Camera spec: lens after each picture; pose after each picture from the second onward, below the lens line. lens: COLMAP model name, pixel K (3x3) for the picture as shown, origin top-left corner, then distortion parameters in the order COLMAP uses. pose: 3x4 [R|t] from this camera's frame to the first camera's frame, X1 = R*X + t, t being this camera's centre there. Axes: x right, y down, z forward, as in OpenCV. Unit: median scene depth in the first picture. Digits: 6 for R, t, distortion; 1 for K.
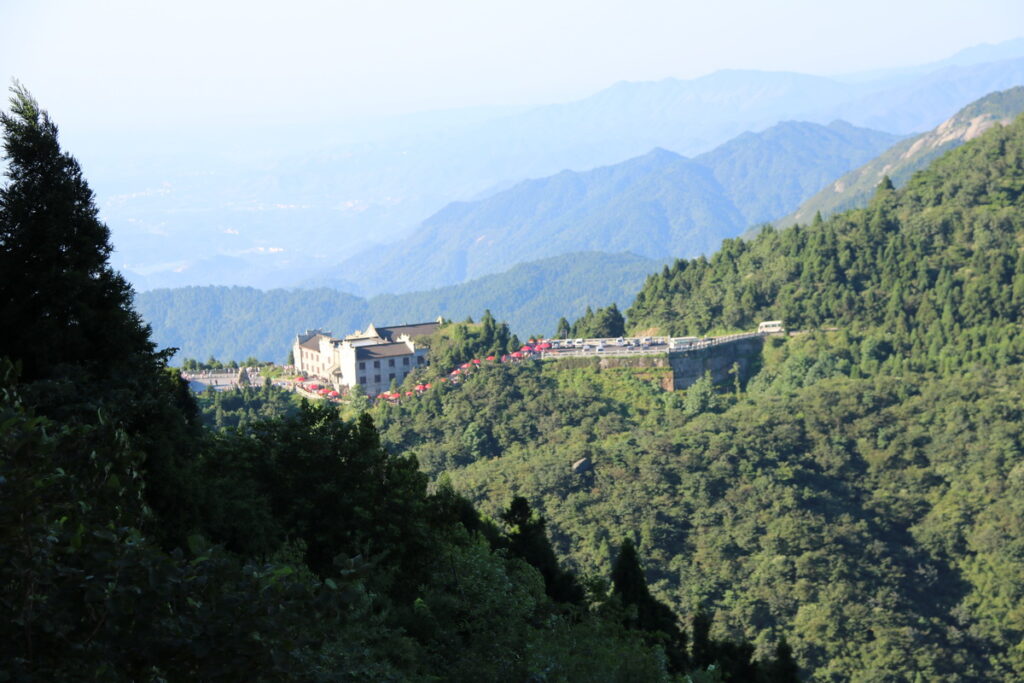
lens RADIAL K [[1506.4, 0, 512.7], [0, 1506.4, 343.9], [0, 0, 1]] dist [0.198813, 0.000000]
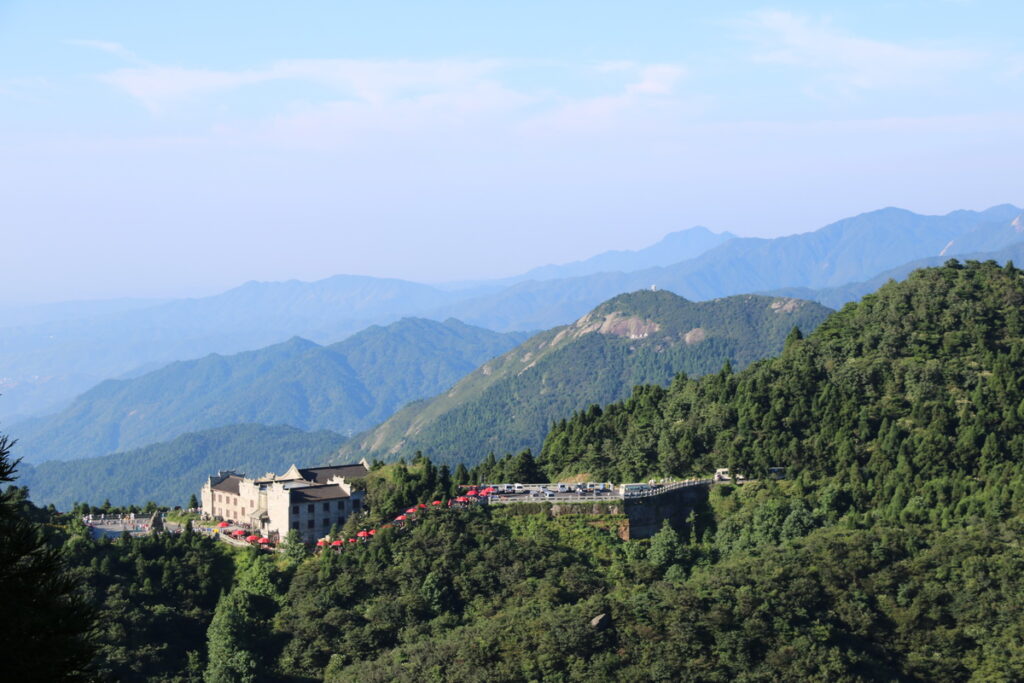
lens RADIAL K [[1506.4, 0, 513.1], [0, 1506.4, 342.9], [0, 0, 1]] dist [0.198813, 0.000000]
pose [[0.994023, 0.024236, 0.106444, -0.071749], [-0.013390, 0.994750, -0.101456, 0.005681], [-0.108344, 0.099424, 0.989129, 0.070850]]
